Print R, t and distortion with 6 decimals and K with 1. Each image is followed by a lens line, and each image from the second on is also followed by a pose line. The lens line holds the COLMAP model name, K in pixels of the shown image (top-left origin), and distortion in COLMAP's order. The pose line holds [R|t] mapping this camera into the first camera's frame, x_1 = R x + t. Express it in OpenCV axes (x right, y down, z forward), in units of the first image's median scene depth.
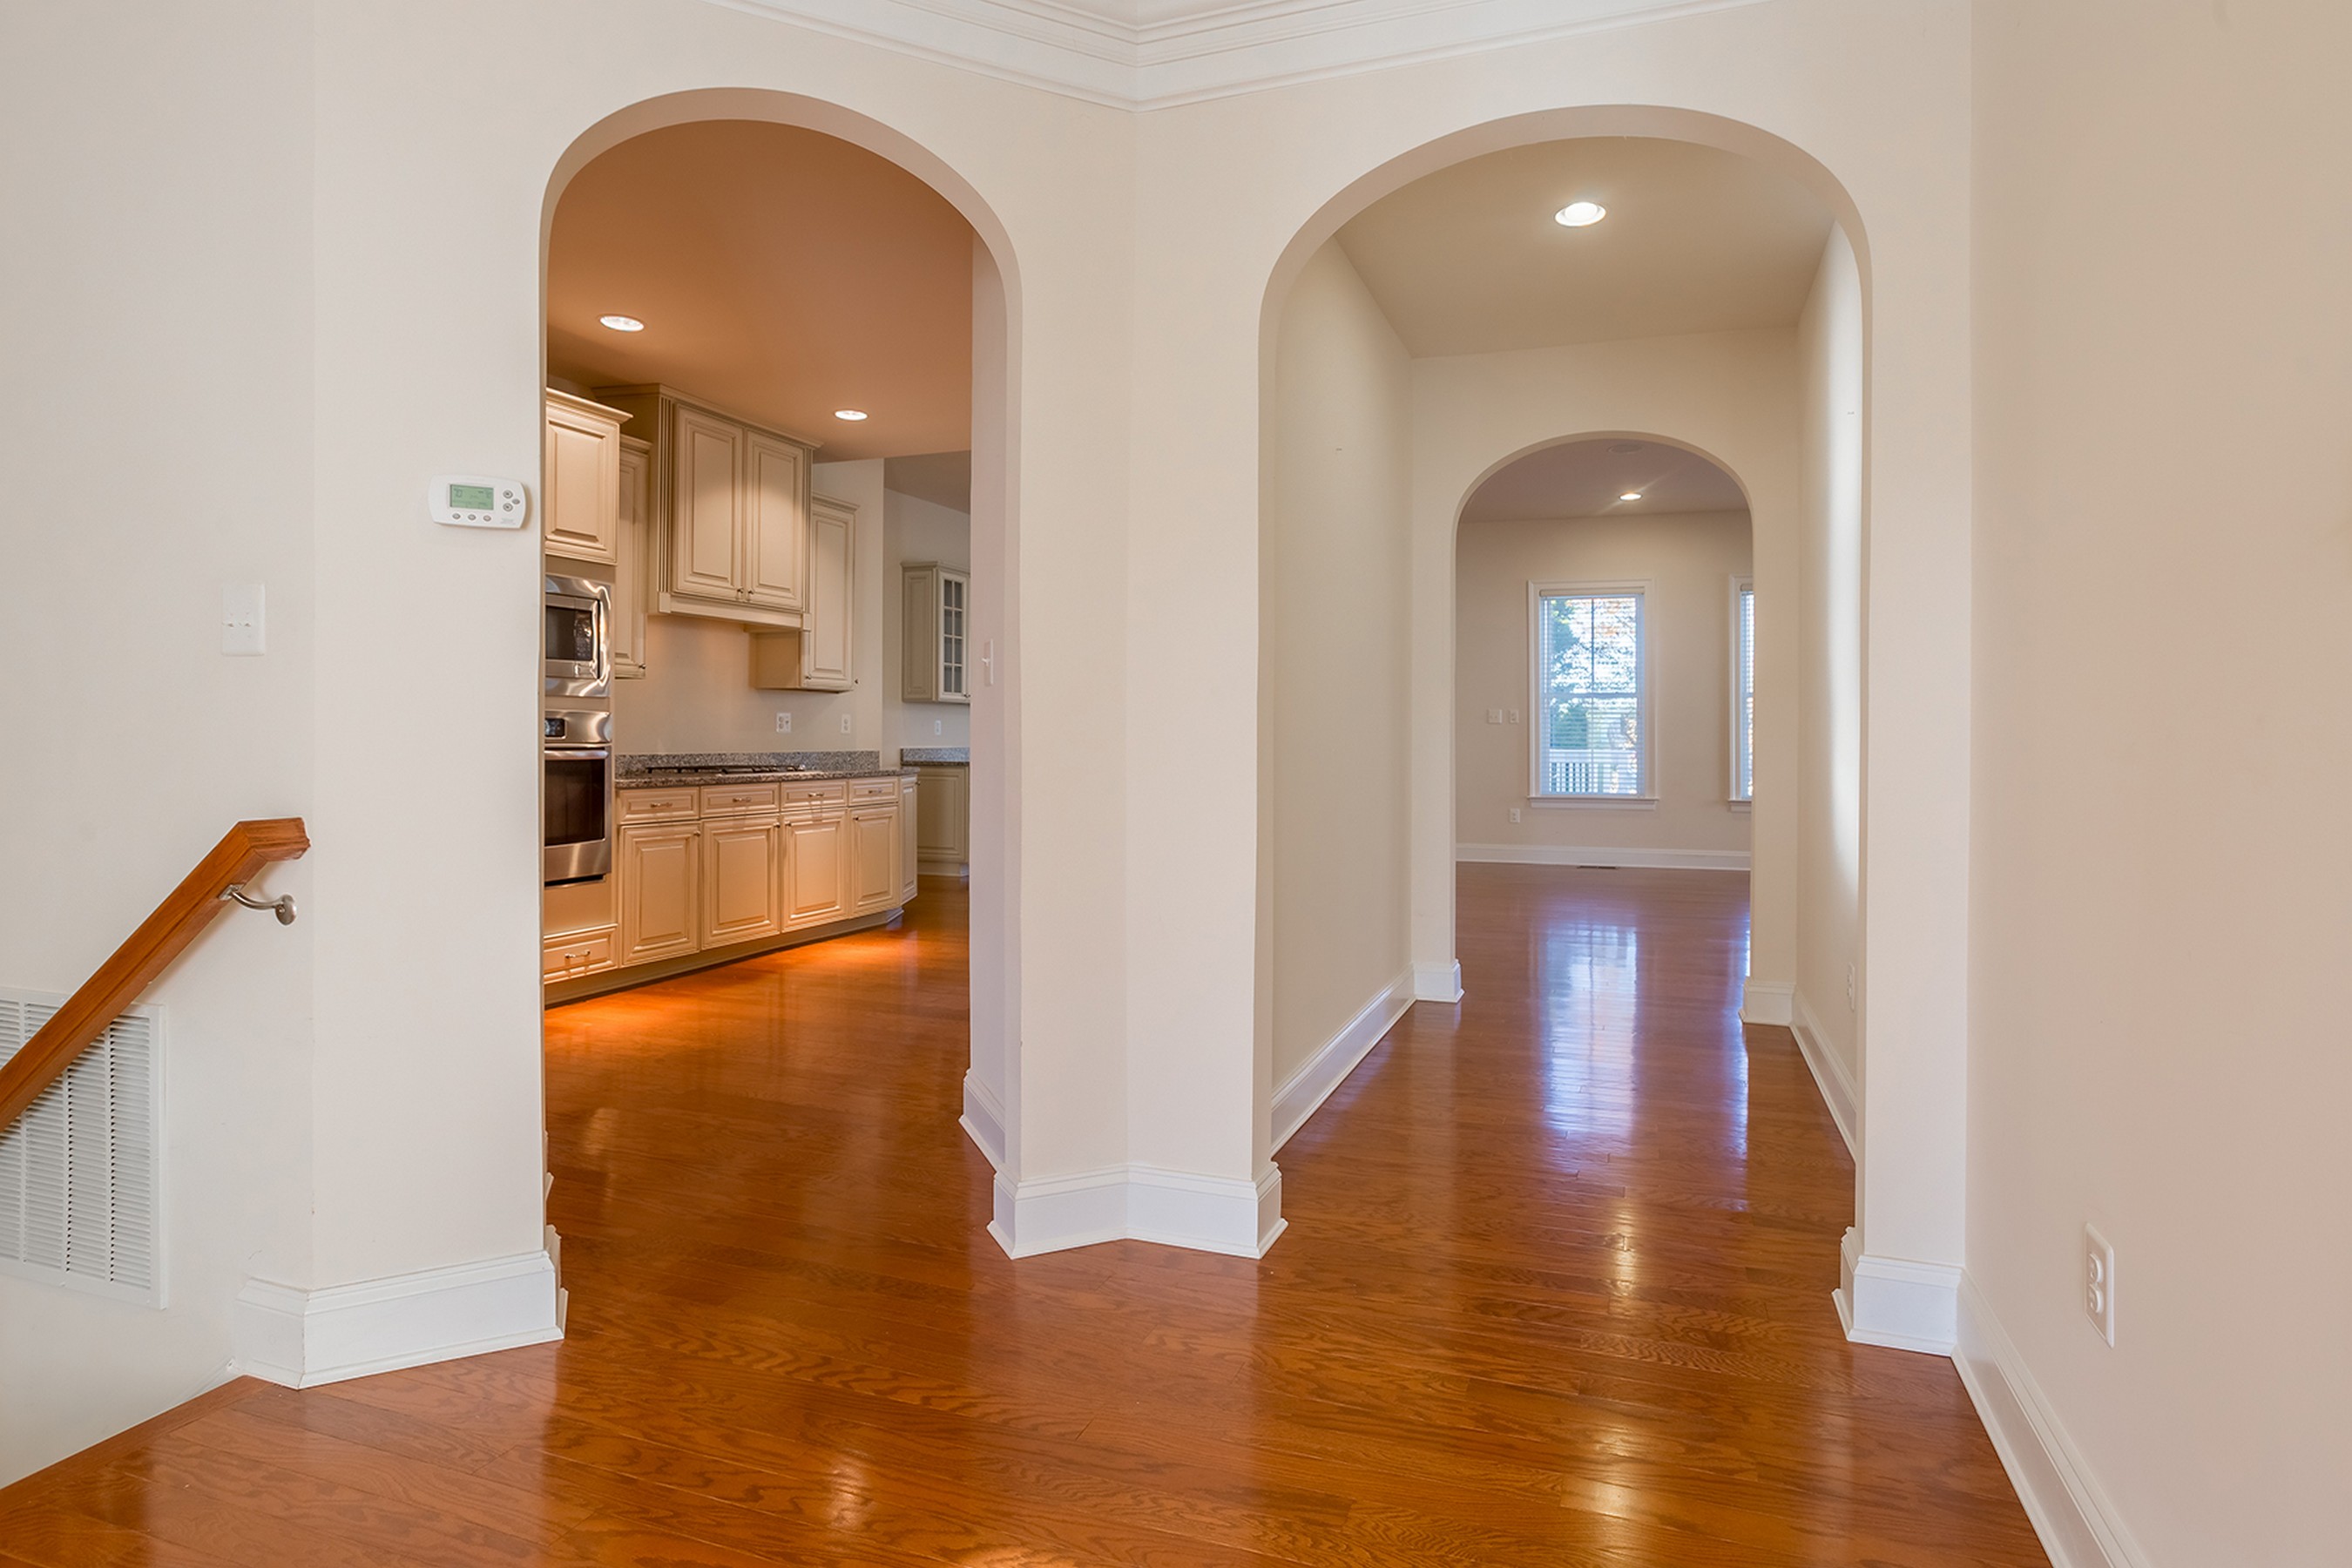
lens RADIAL K [[1179.8, 0, 1274.6], [0, 1179.8, 734.3], [0, 0, 1]] dist [-0.026372, 0.009963]
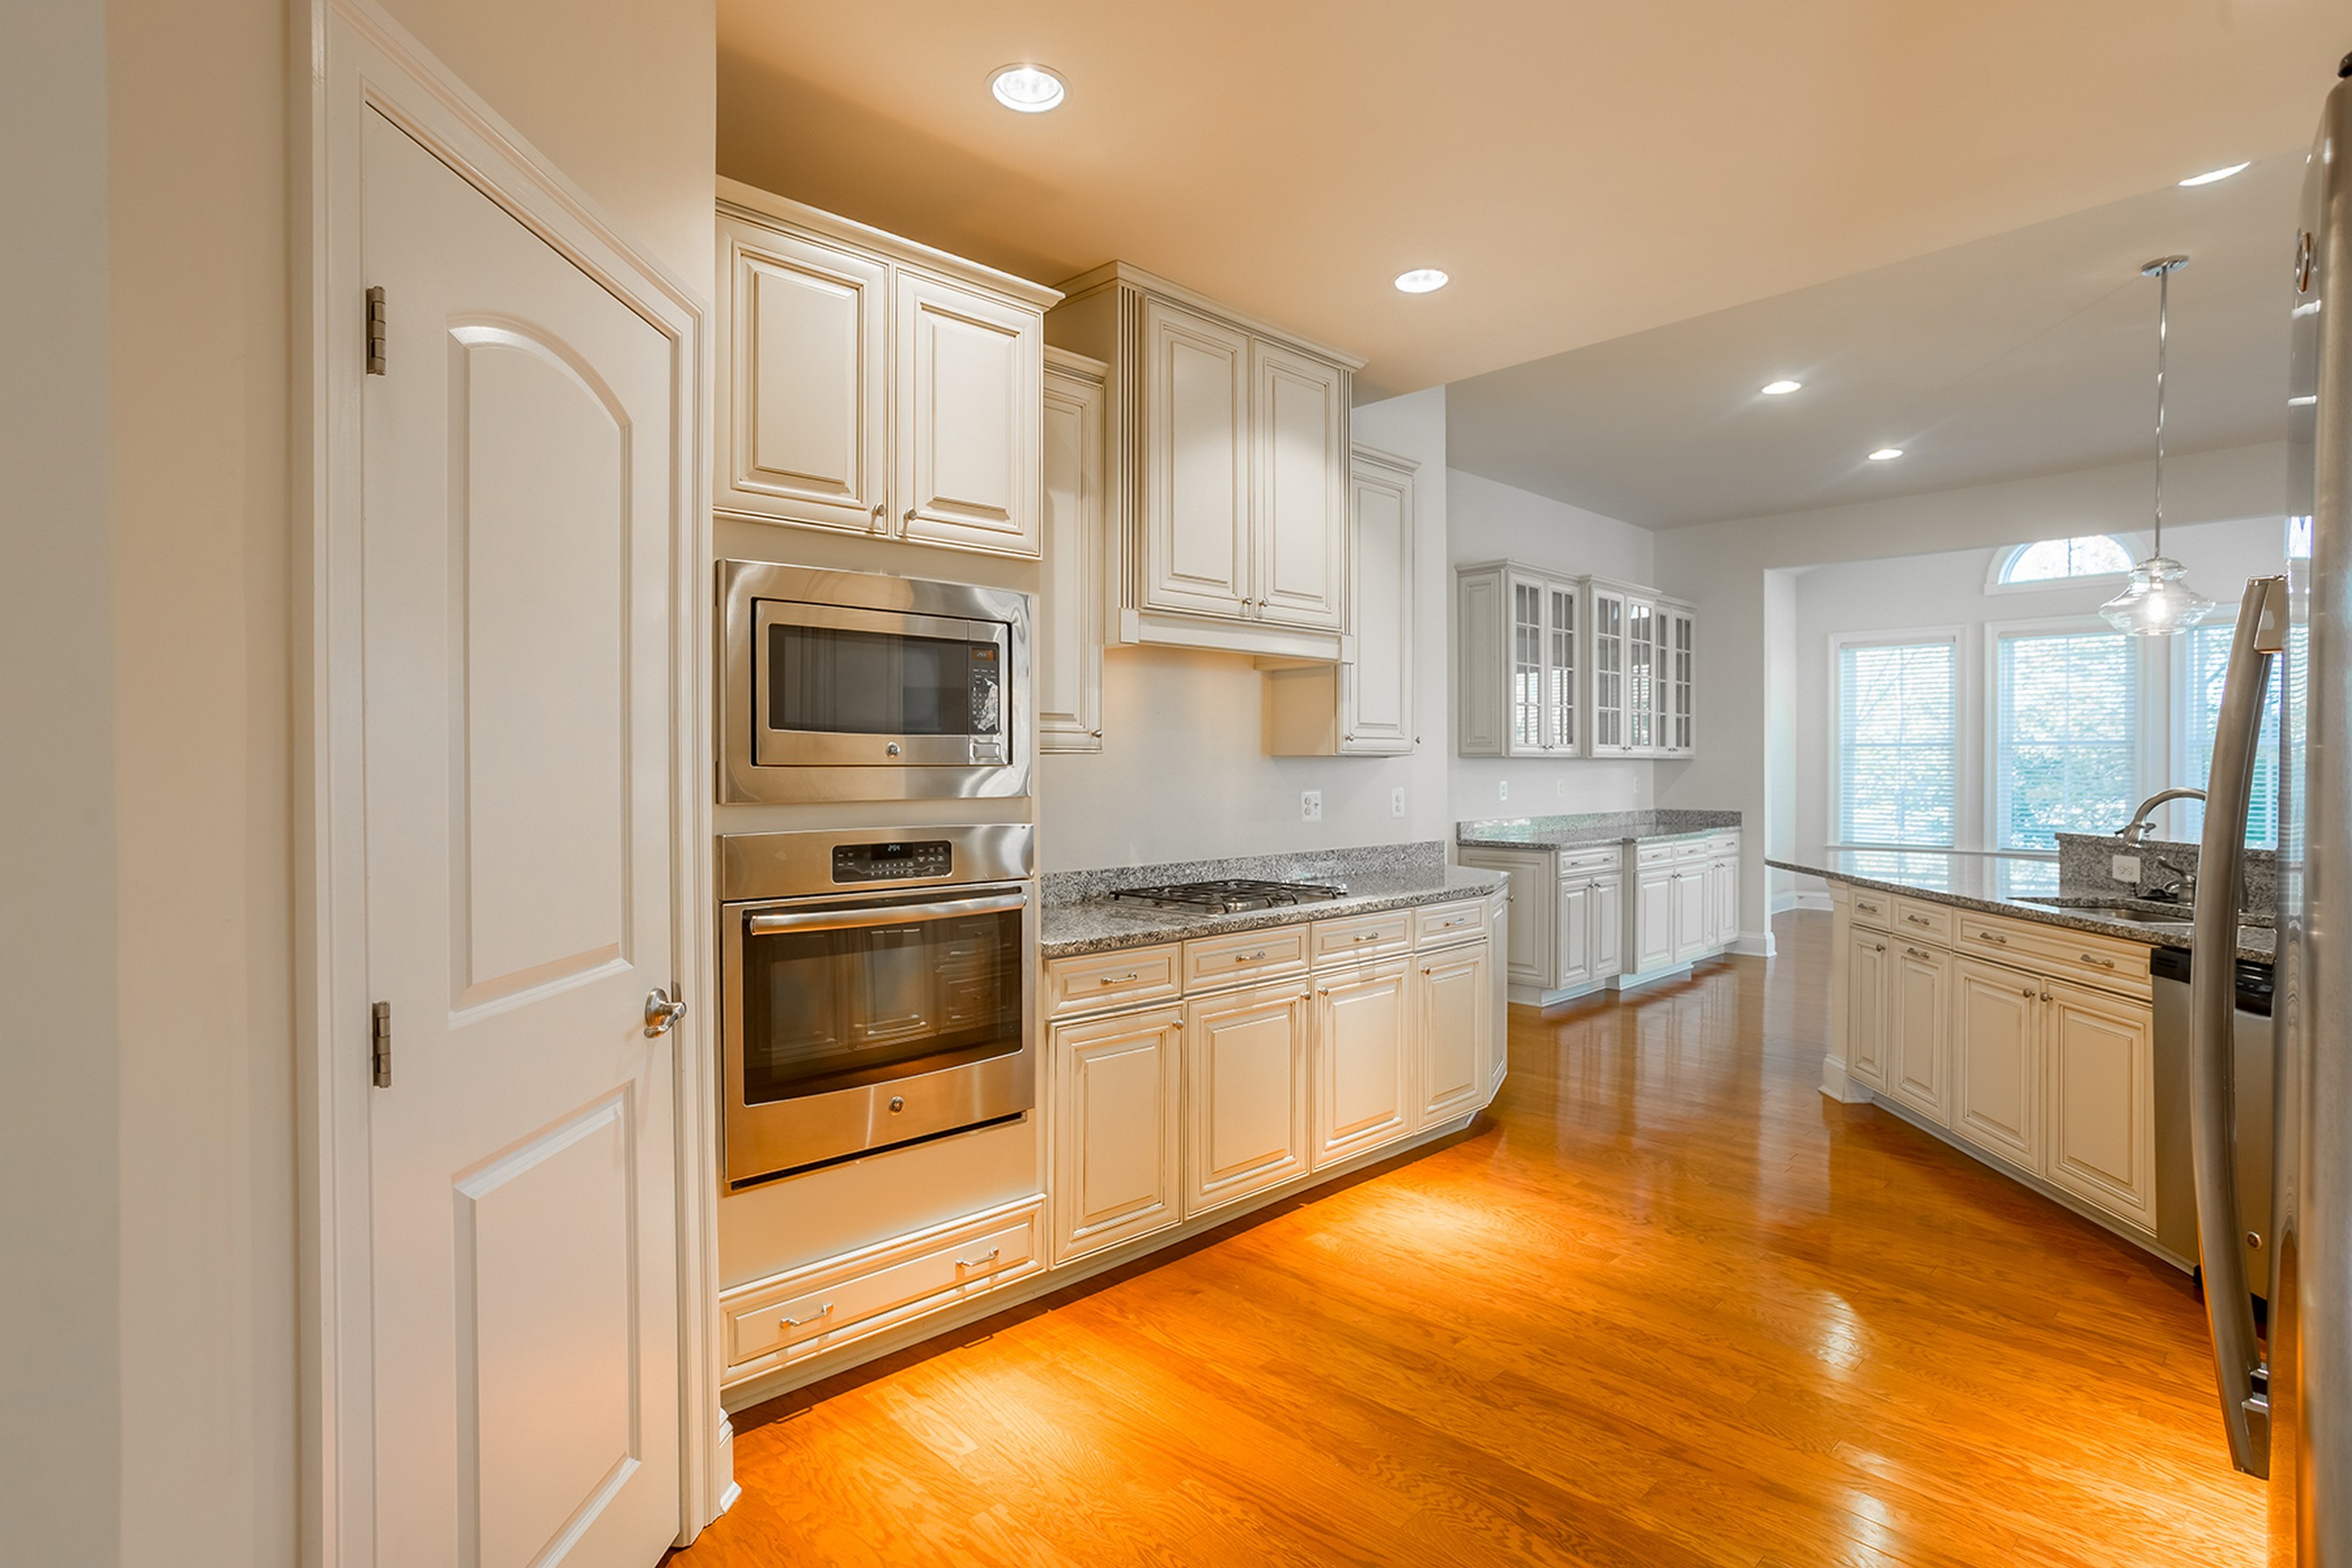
lens RADIAL K [[1179.8, 0, 1154.3], [0, 1179.8, 783.8], [0, 0, 1]] dist [-0.026372, 0.009963]
pose [[0.870073, 0.001184, -0.492921, -0.196699], [0.006976, 0.999867, 0.014716, -0.037583], [0.492873, -0.016242, 0.869950, 0.445920]]
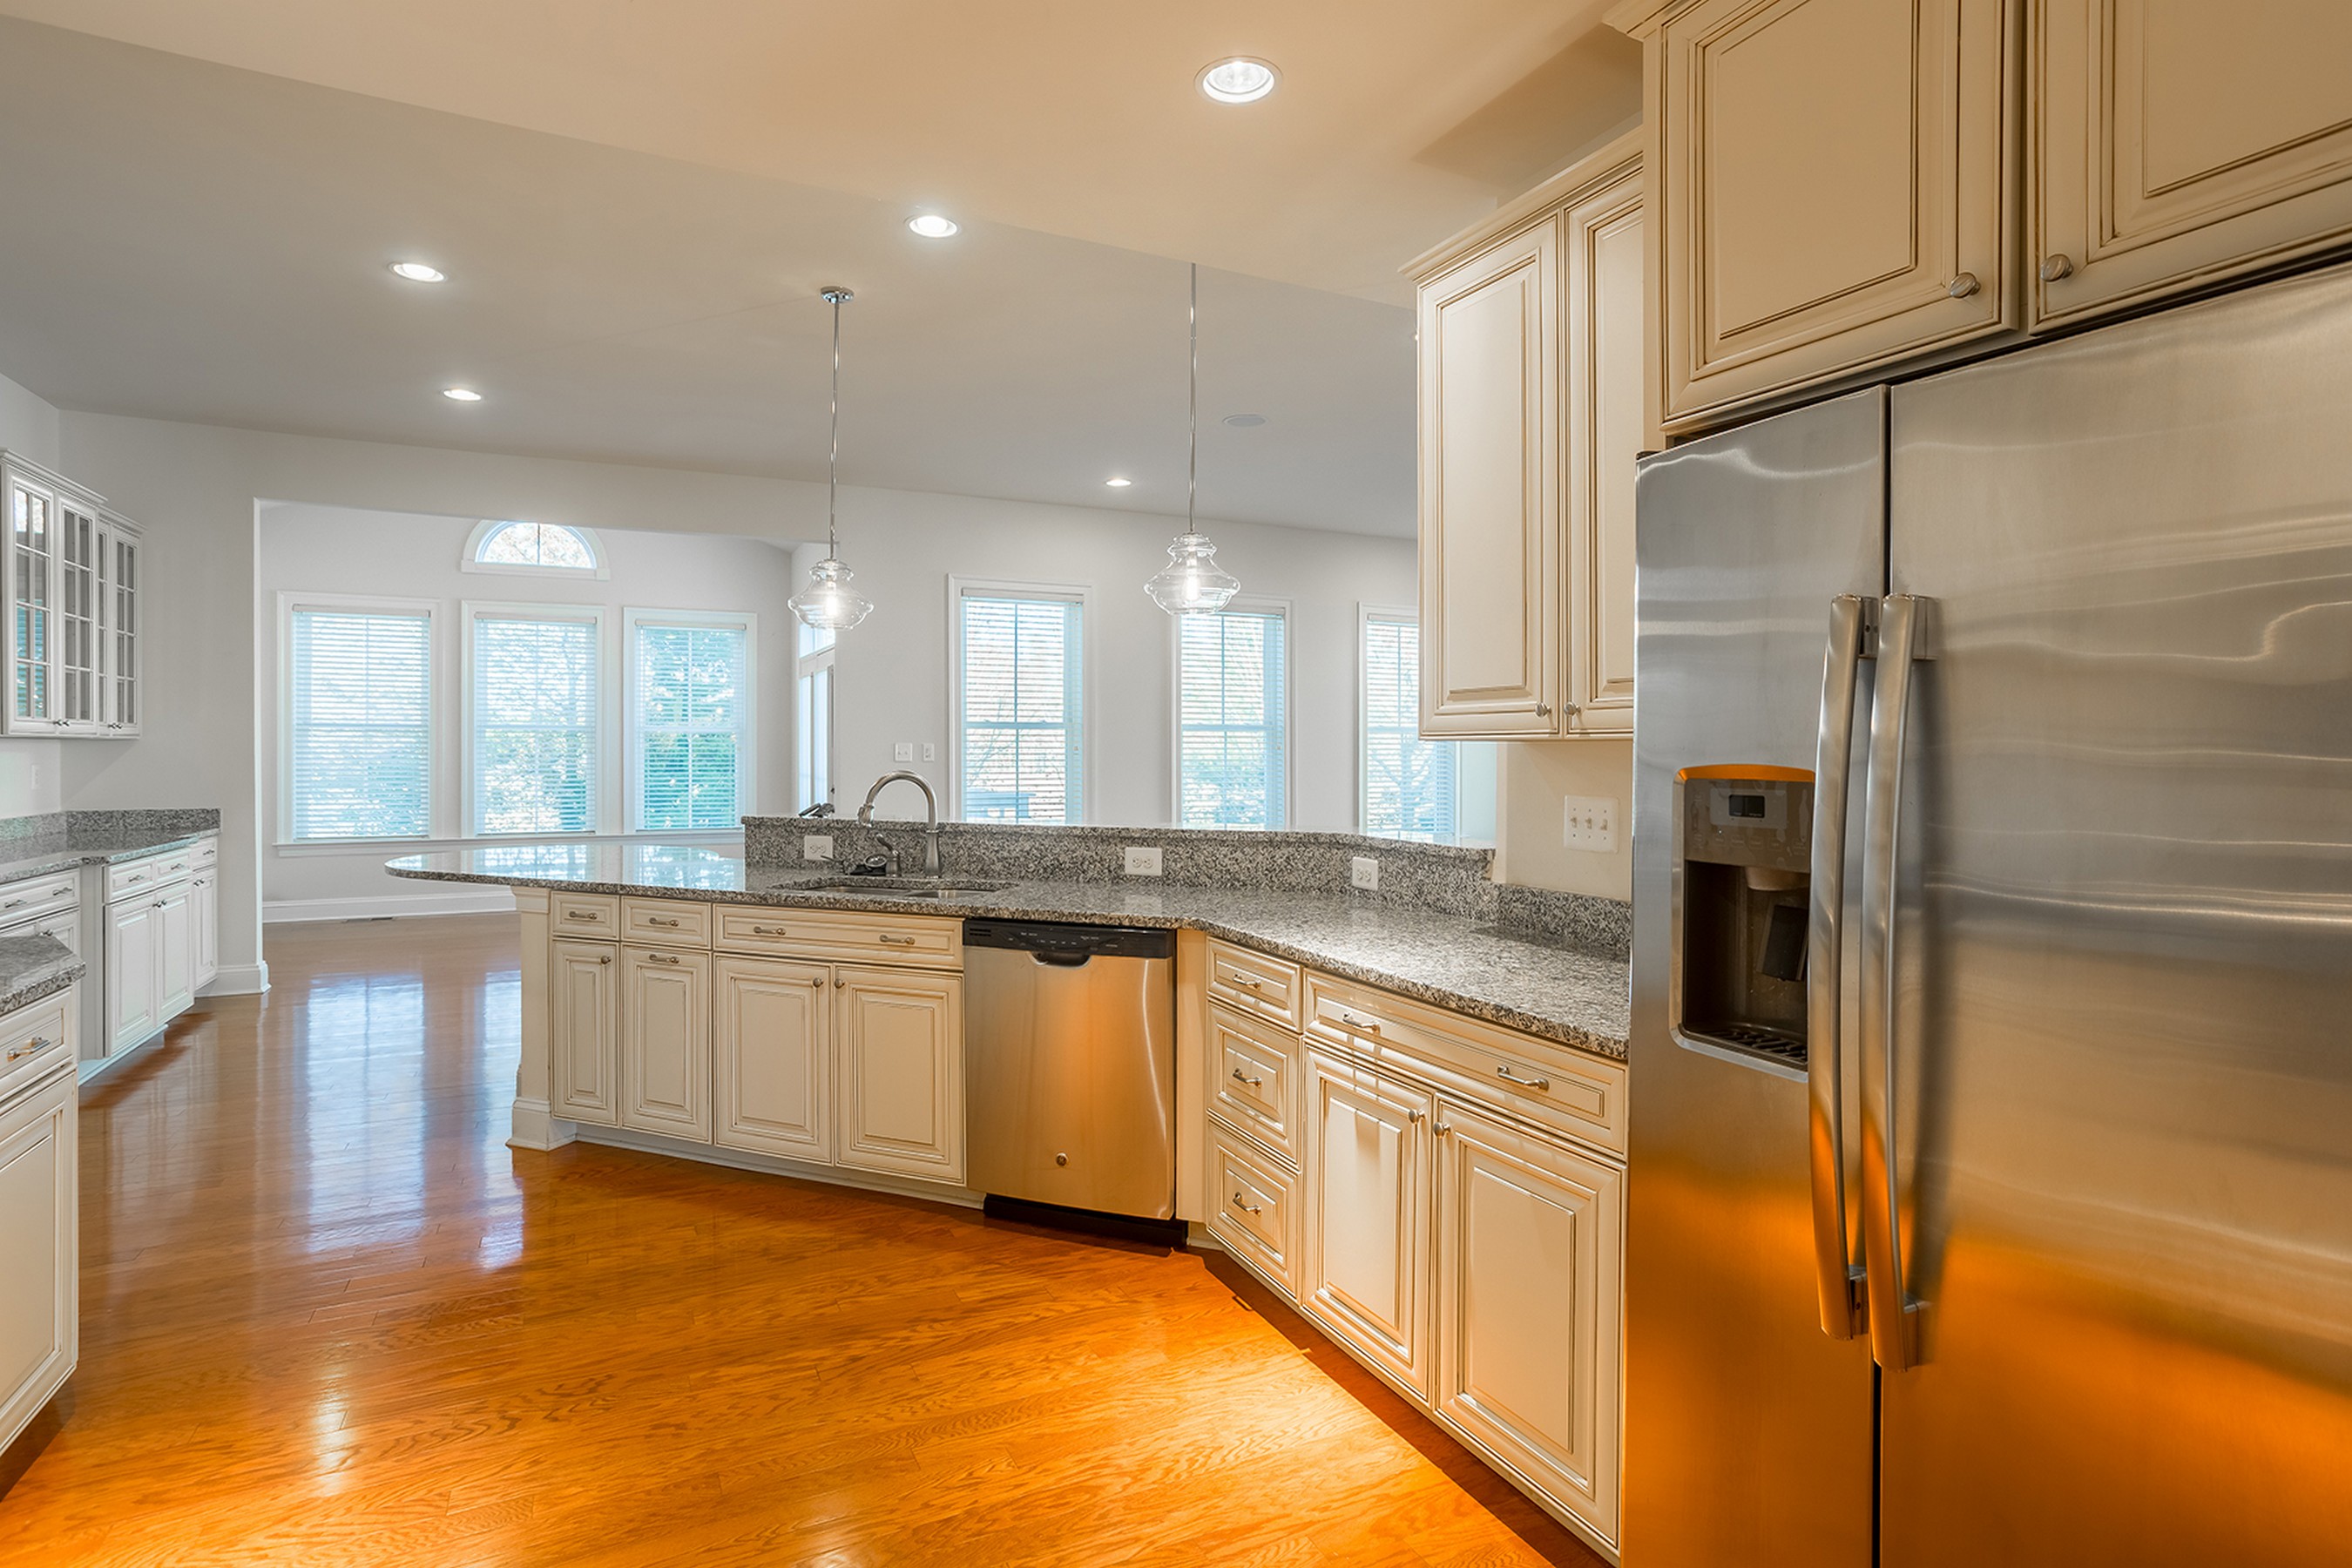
lens RADIAL K [[1179.8, 0, 1177.7], [0, 1179.8, 760.8], [0, 0, 1]] dist [-0.026372, 0.009963]
pose [[0.716303, -0.011237, 0.697699, -0.379802], [0.000137, 0.999873, 0.015963, -0.039572], [-0.697790, -0.011339, 0.716213, 0.630612]]
